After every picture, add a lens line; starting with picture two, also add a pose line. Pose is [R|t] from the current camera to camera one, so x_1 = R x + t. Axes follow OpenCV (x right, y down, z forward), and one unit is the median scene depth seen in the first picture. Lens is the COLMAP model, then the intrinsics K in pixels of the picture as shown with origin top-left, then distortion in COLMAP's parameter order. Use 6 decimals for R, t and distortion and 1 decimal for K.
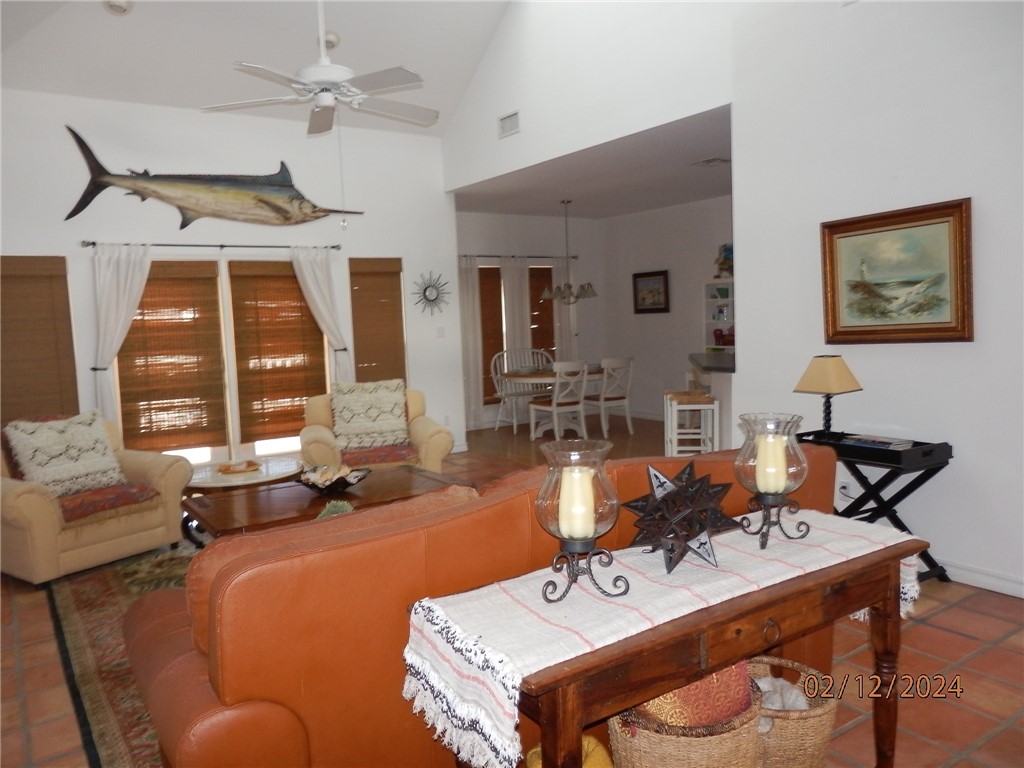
lens RADIAL K [[762.4, 0, 515.1], [0, 762.4, 389.6], [0, 0, 1]] dist [0.008897, -0.006096]
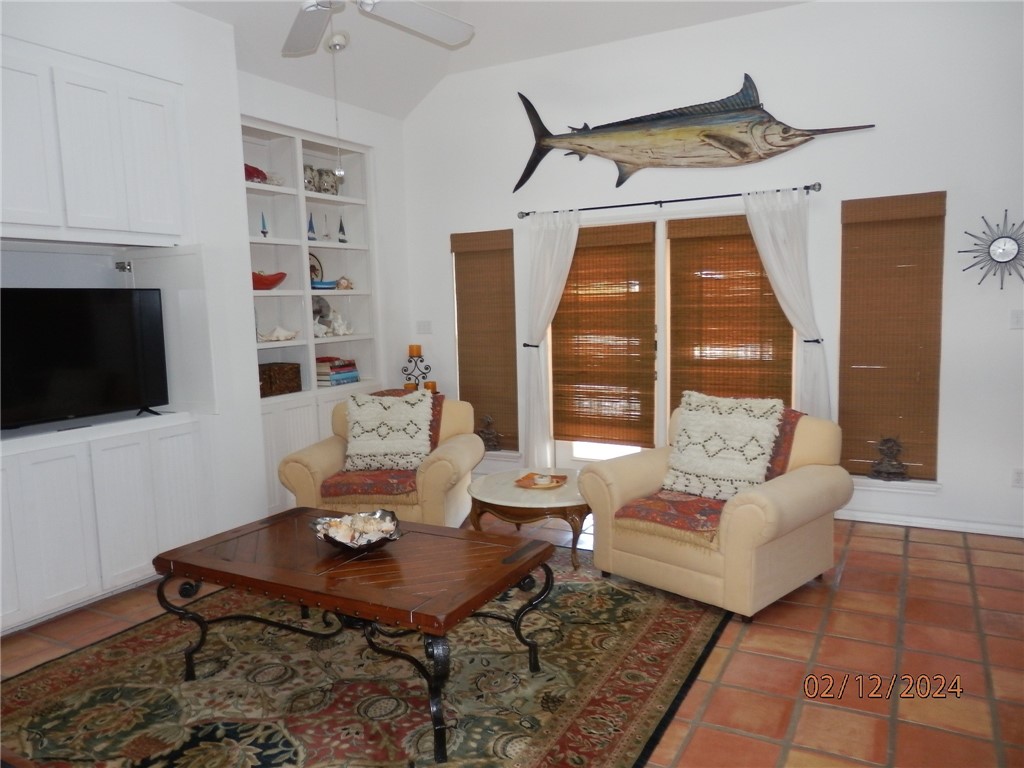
lens RADIAL K [[762.4, 0, 515.1], [0, 762.4, 389.6], [0, 0, 1]] dist [0.008897, -0.006096]
pose [[0.453416, 0.128714, -0.881956, 0.273706], [-0.077897, 0.991454, 0.104647, -0.064317], [0.887888, 0.021253, 0.459568, 0.492539]]
